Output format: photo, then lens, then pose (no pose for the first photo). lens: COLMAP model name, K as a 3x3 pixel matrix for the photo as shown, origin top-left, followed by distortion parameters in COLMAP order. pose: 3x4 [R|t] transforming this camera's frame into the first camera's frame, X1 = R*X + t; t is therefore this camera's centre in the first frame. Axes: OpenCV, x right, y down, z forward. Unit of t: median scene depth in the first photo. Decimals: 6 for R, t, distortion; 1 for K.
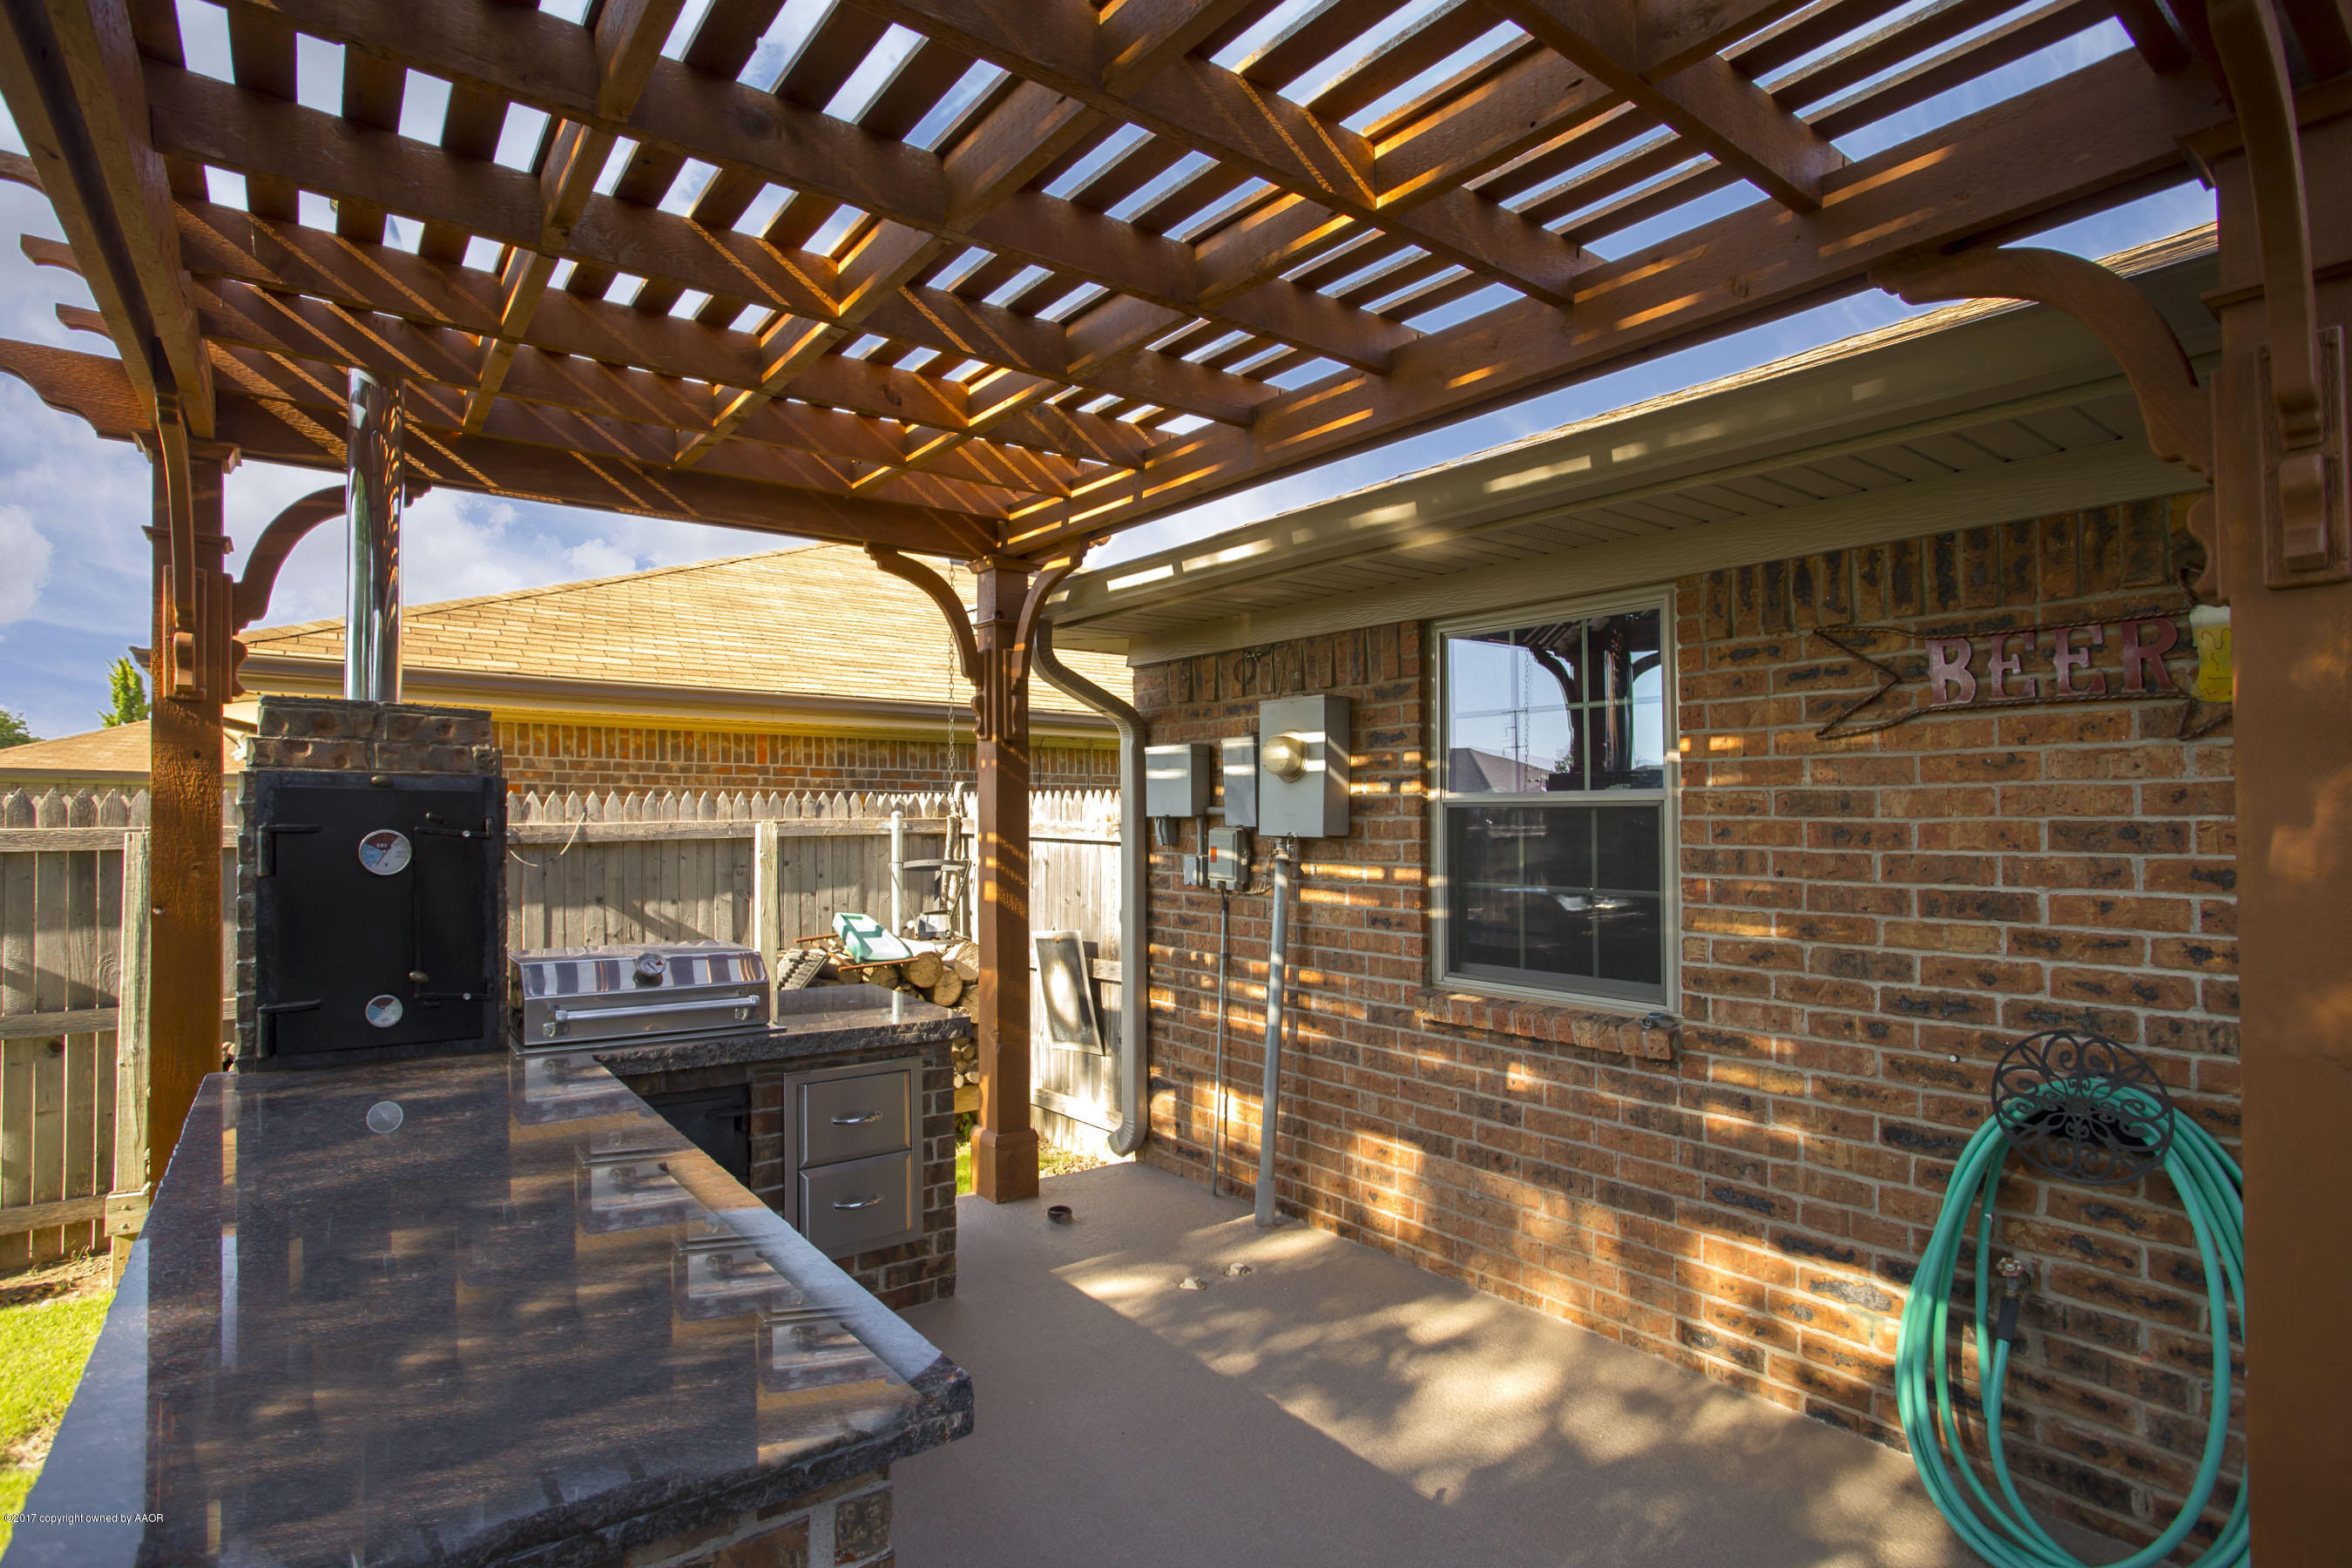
lens RADIAL K [[1152.7, 0, 1178.3], [0, 1152.7, 768.4], [0, 0, 1]] dist [-0.034299, 0.003580]
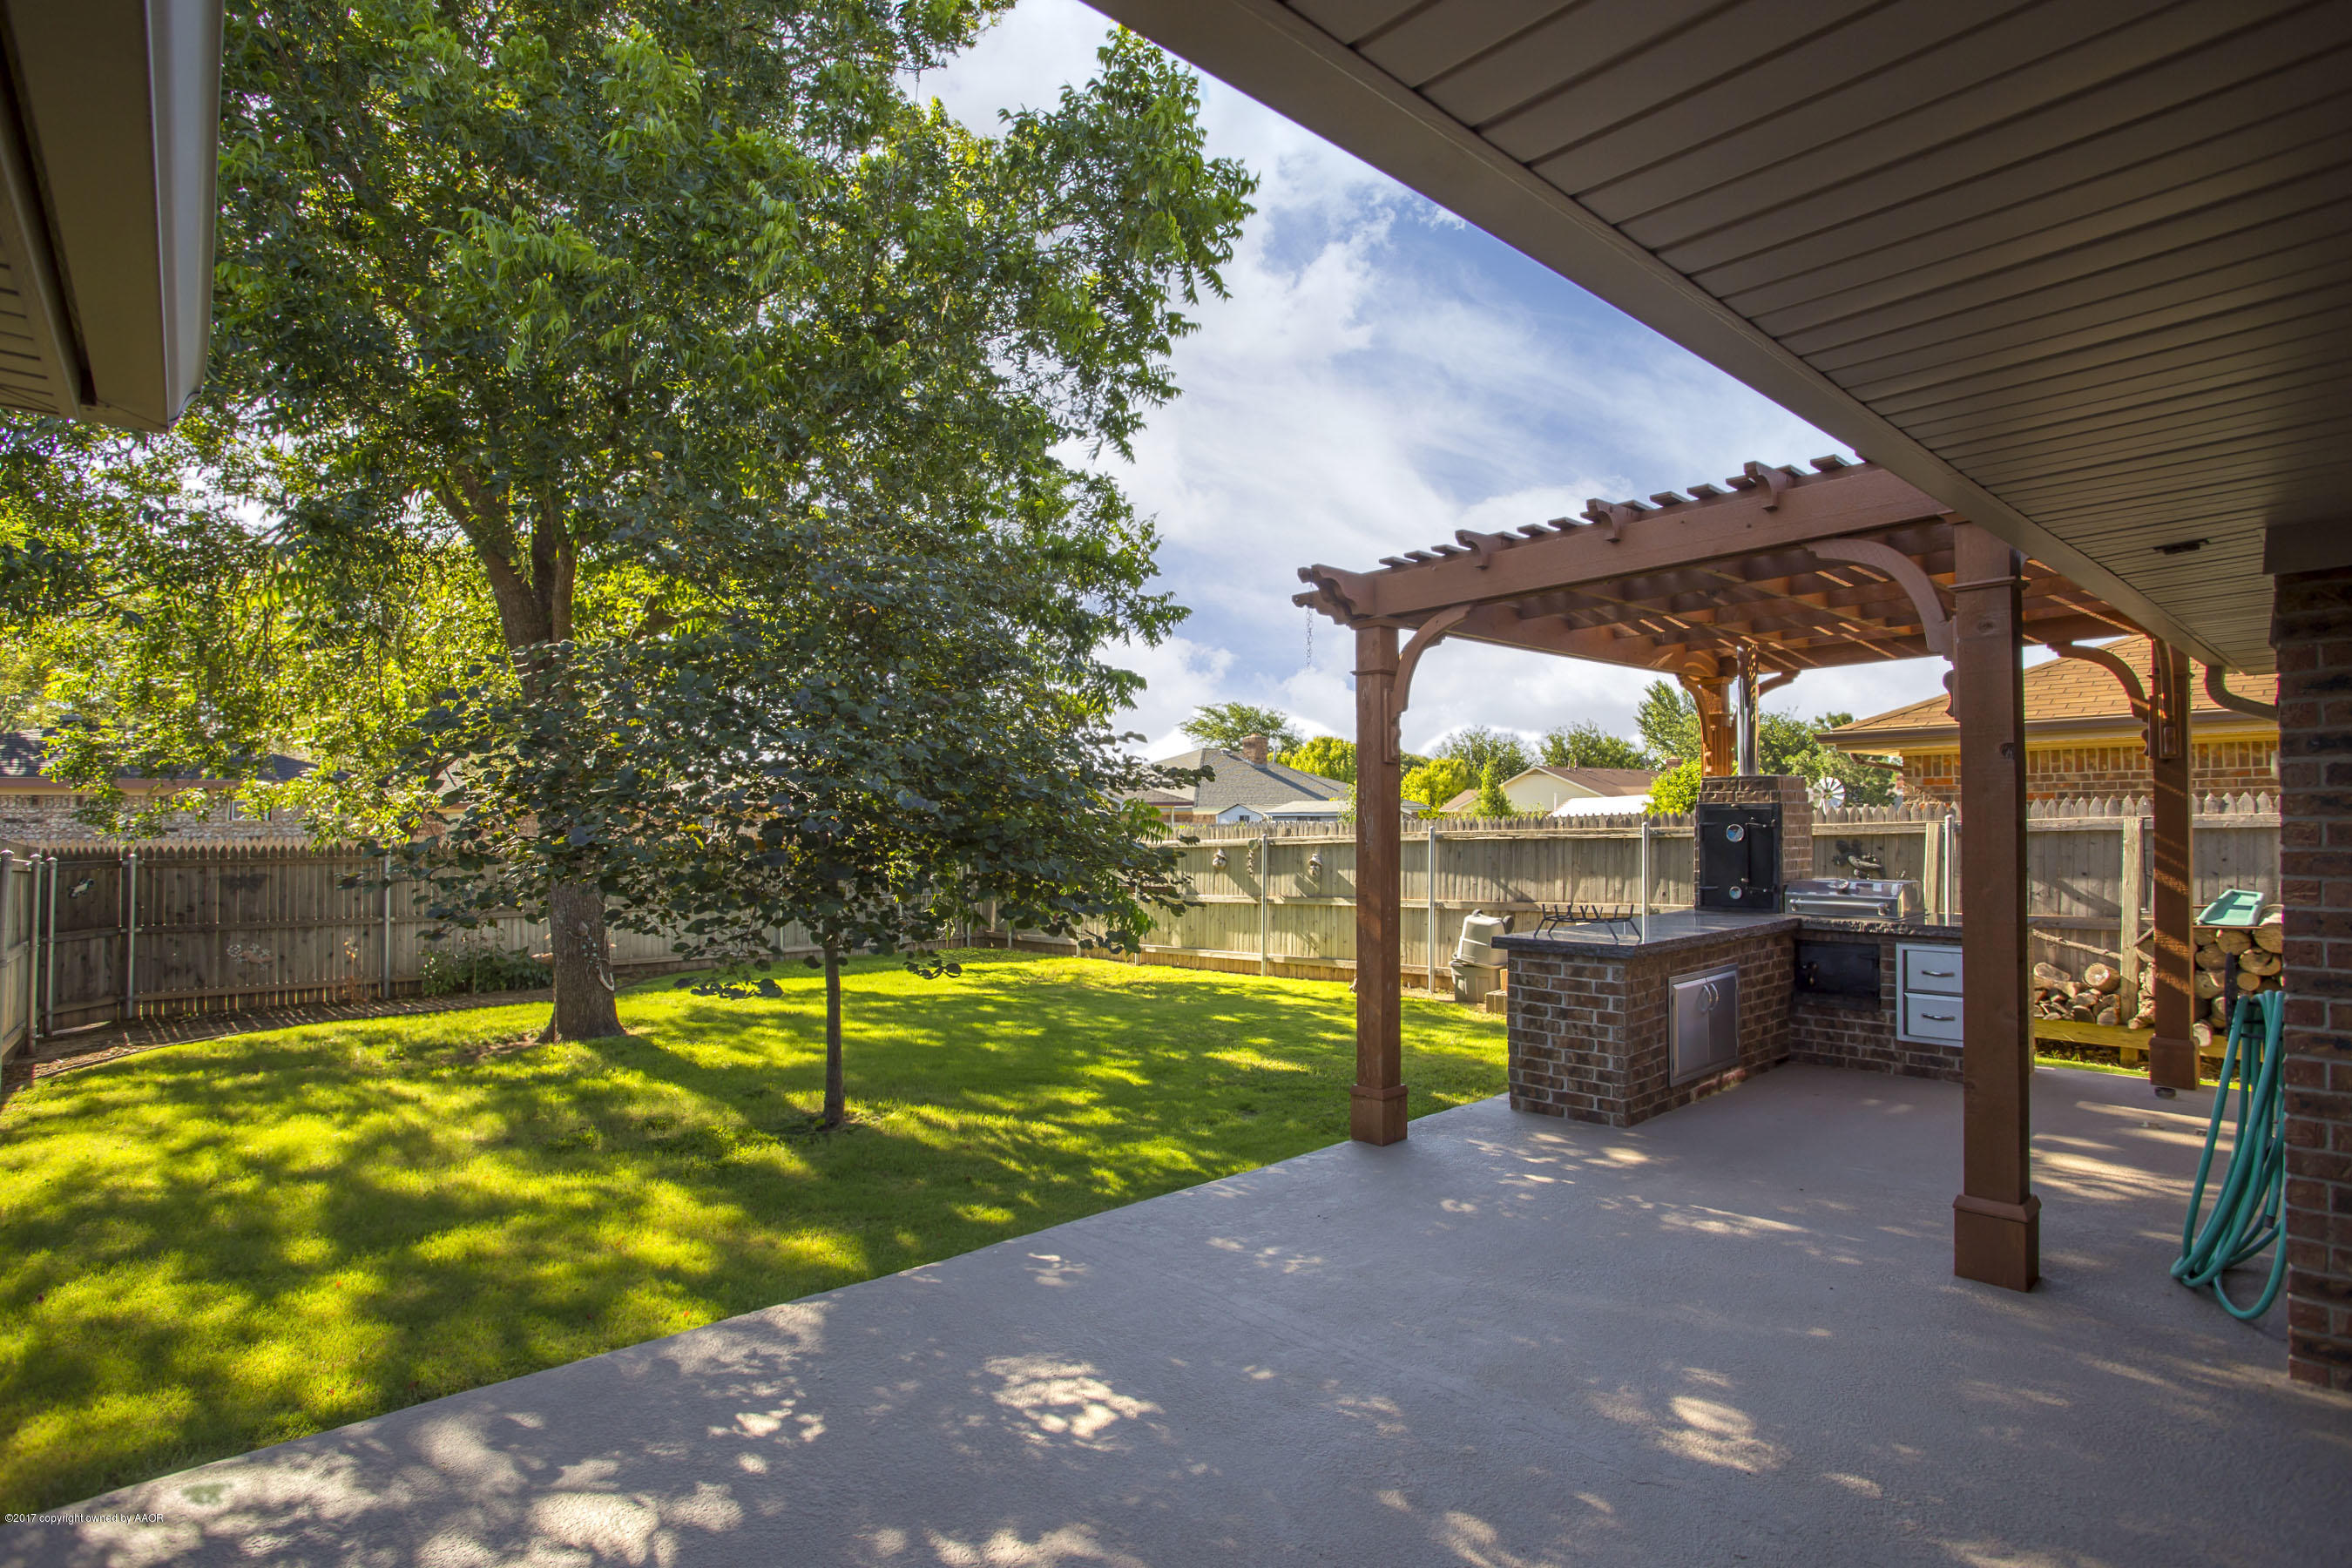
lens RADIAL K [[1152.7, 0, 1177.5], [0, 1152.7, 806.2], [0, 0, 1]] dist [-0.034299, 0.003580]
pose [[0.050724, -0.017268, -0.998563, 0.866257], [0.051770, 0.998552, -0.014638, -0.005747], [0.997370, -0.050953, 0.051544, -0.190943]]
